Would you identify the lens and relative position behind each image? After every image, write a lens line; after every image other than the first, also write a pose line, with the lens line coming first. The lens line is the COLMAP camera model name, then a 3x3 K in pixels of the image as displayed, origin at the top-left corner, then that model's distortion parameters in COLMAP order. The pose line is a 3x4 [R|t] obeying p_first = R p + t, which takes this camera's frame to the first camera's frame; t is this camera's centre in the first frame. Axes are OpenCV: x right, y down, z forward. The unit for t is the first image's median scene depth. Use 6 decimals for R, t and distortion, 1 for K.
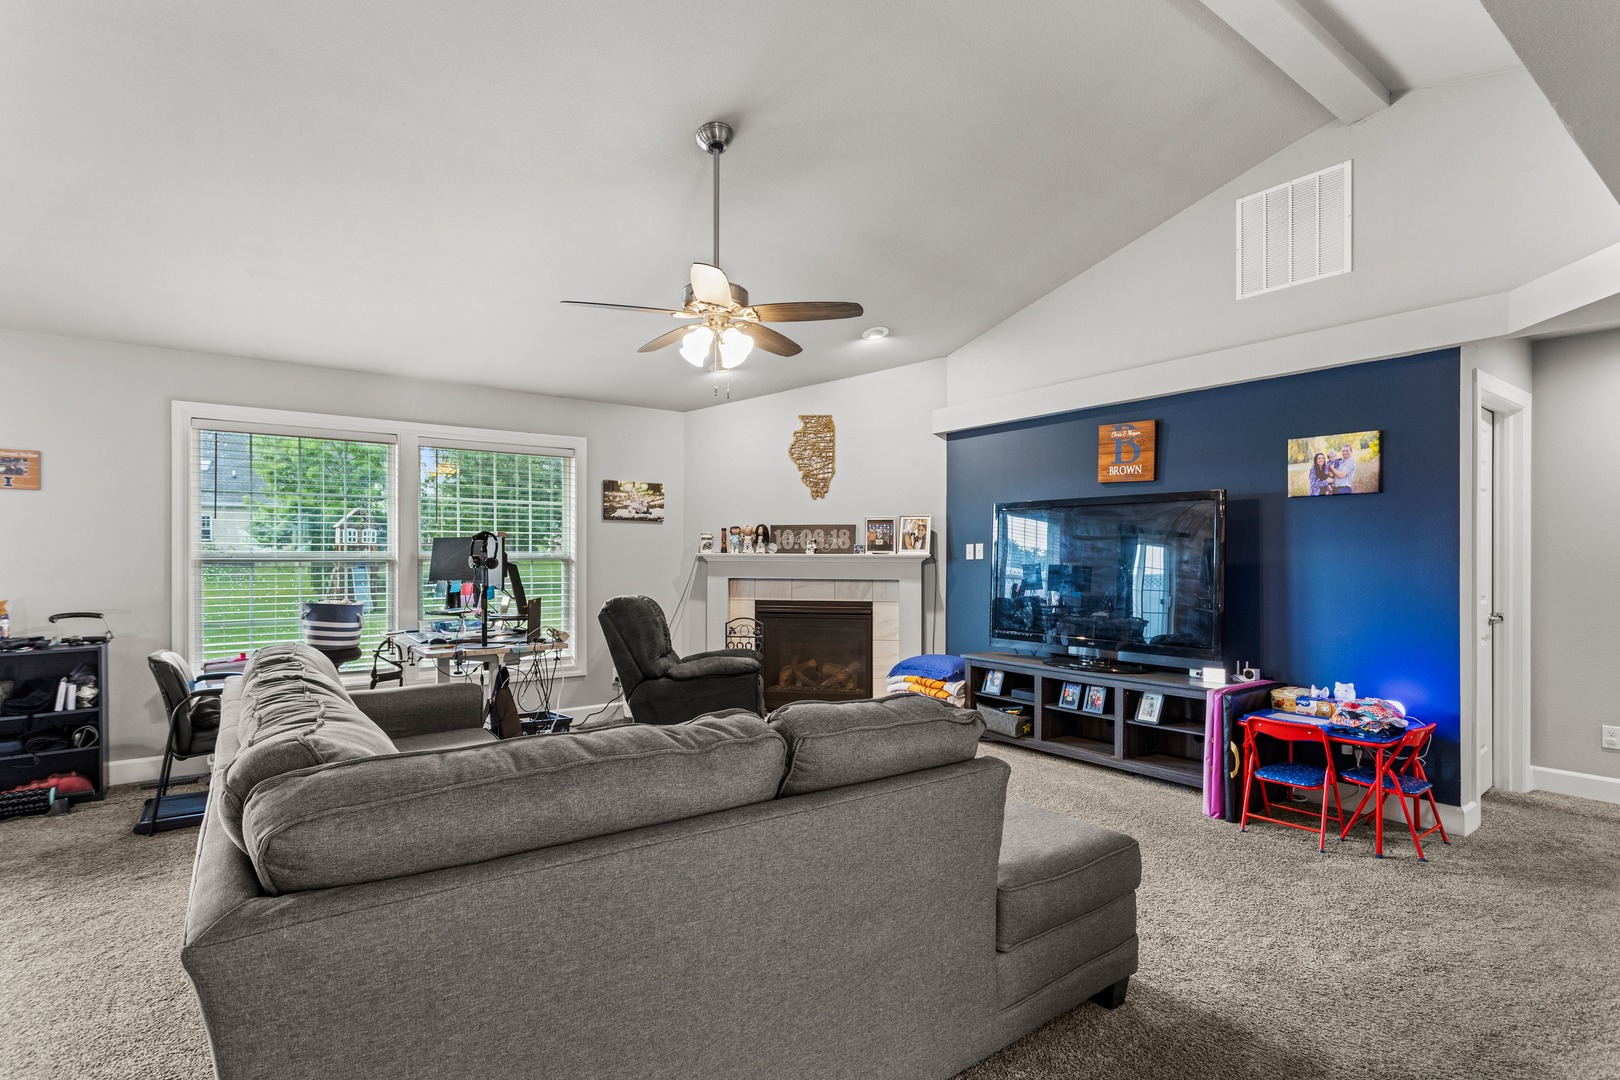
lens RADIAL K [[781.3, 0, 812.2], [0, 781.3, 548.1], [0, 0, 1]] dist [0.001261, 0.000342]
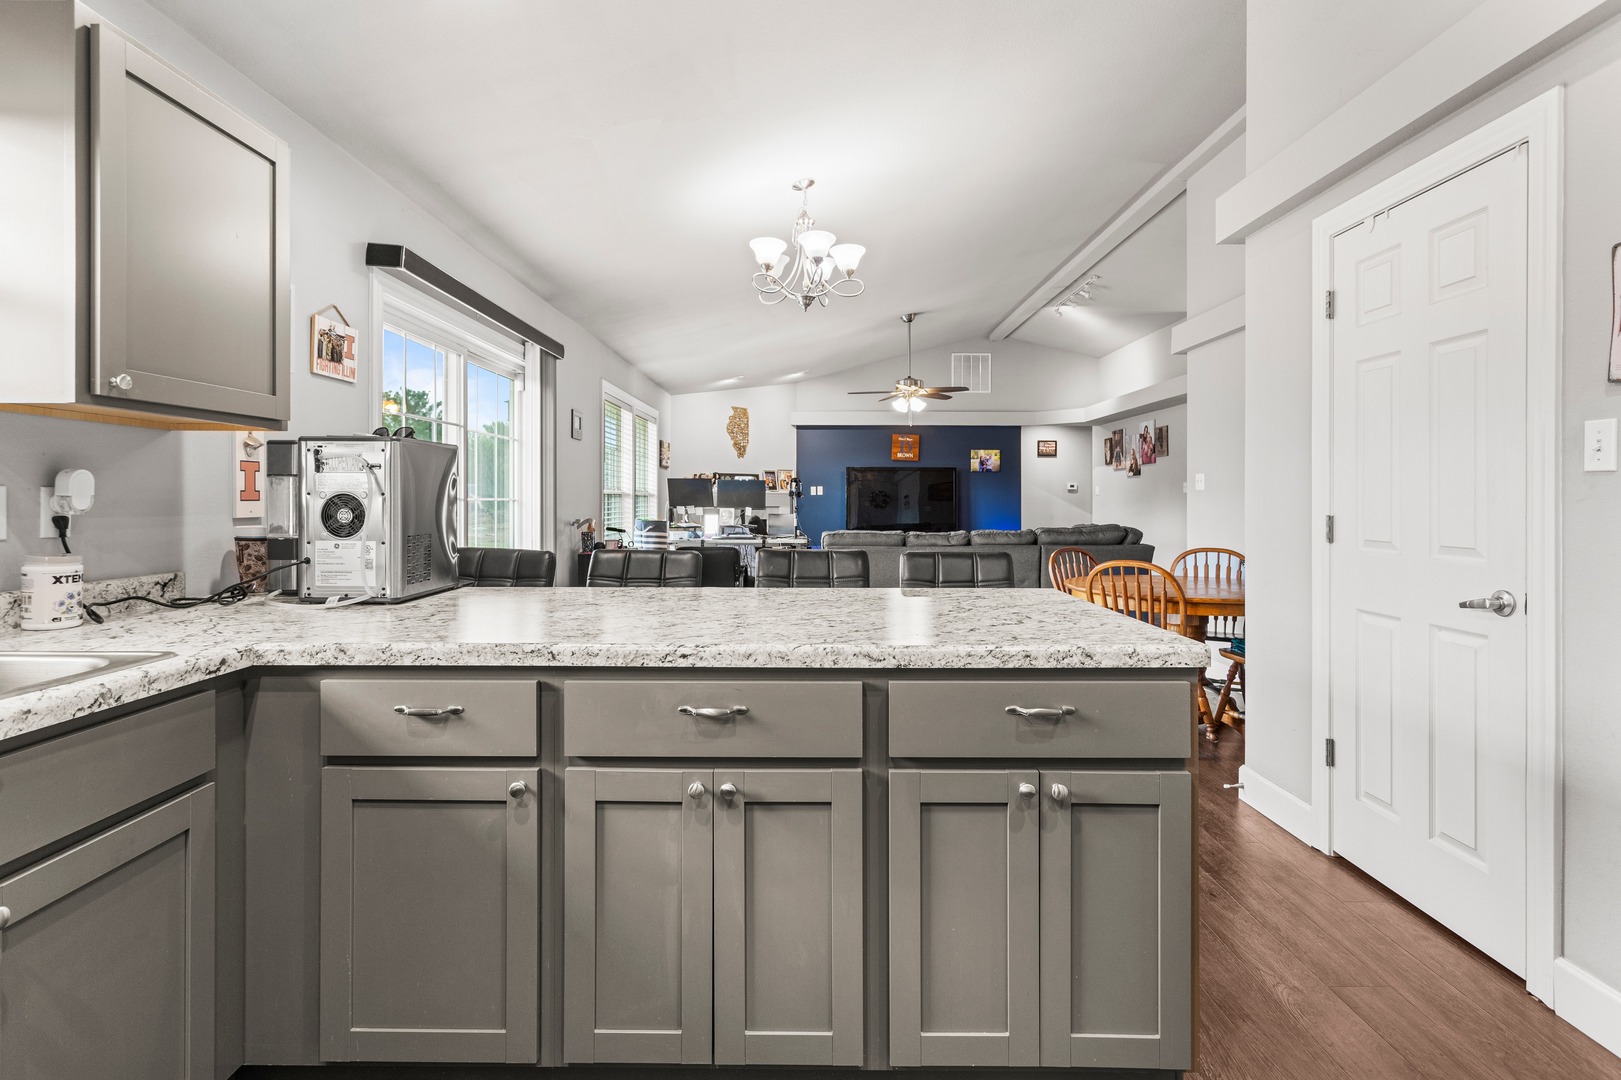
lens RADIAL K [[784.3, 0, 797.3], [0, 784.3, 495.3], [0, 0, 1]] dist [0.000204, 0.000101]
pose [[0.612480, 0.004662, 0.790472, -1.281303], [-0.010061, 0.999948, 0.001898, 0.011911], [-0.790422, -0.009115, 0.612495, -0.118217]]
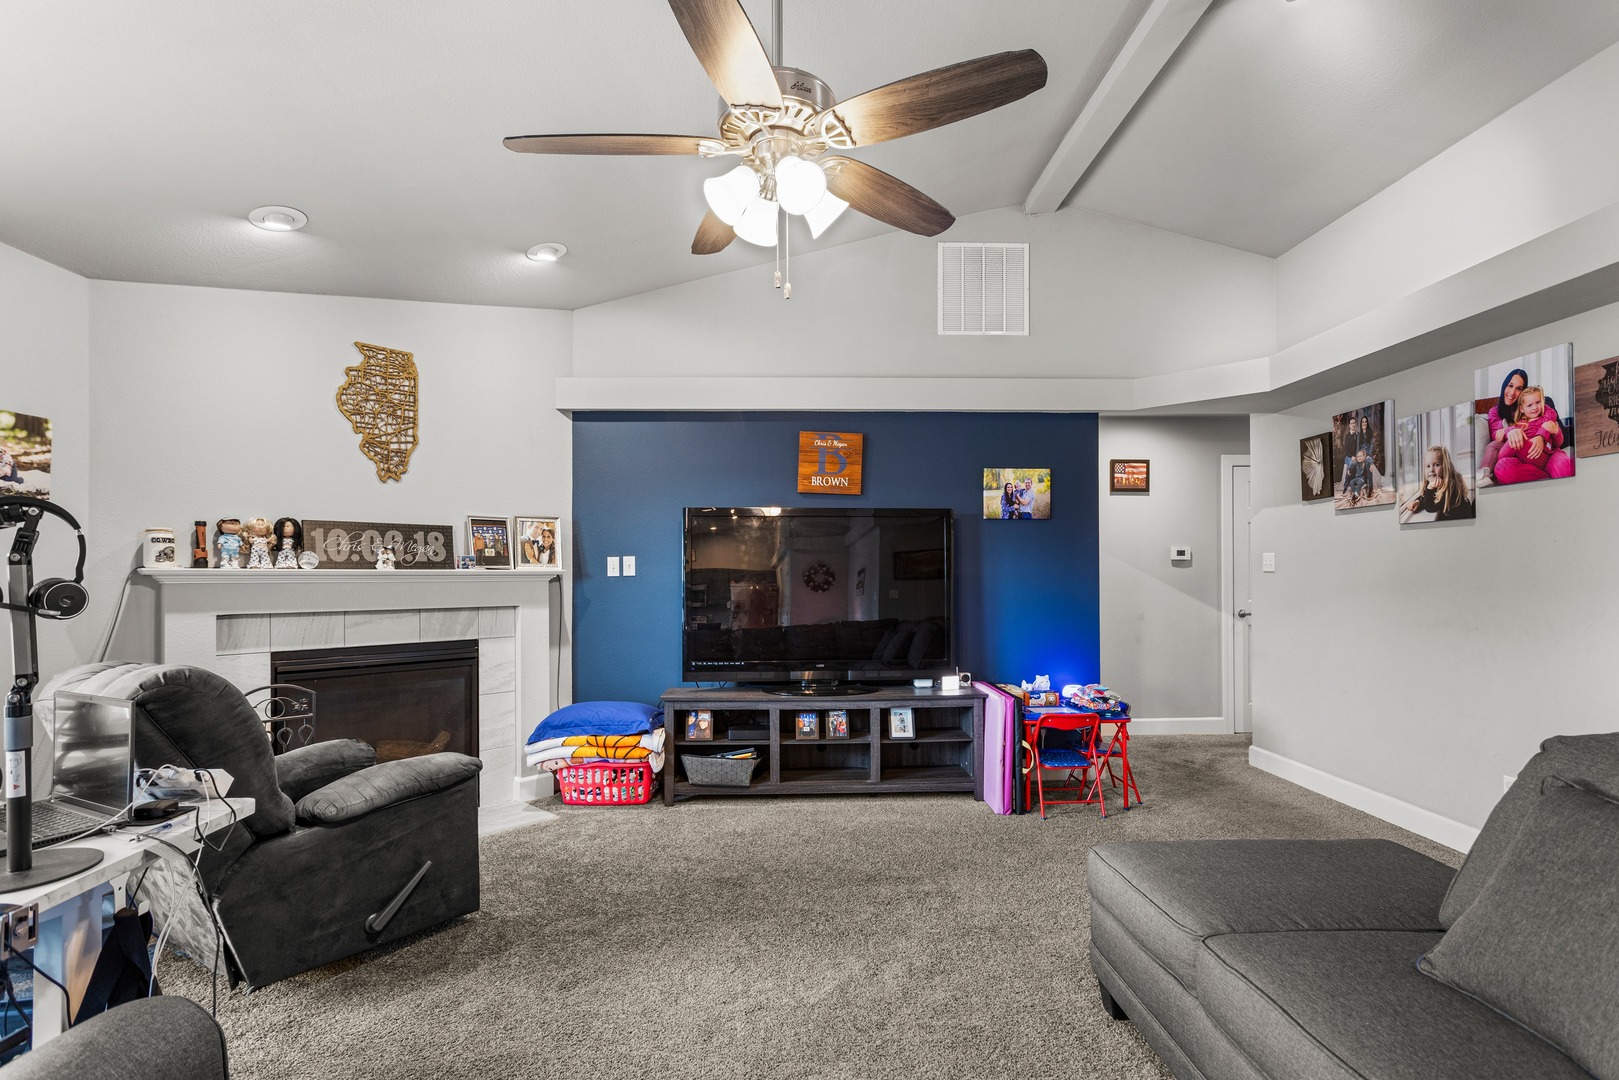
lens RADIAL K [[787.0, 0, 805.6], [0, 787.0, 565.1], [0, 0, 1]] dist [0.000180, 0.000455]
pose [[0.576991, 0.003195, 0.816744, -0.328148], [-0.003935, 0.999992, -0.001132, 0.003207], [-0.816741, -0.002561, 0.576999, 0.375996]]
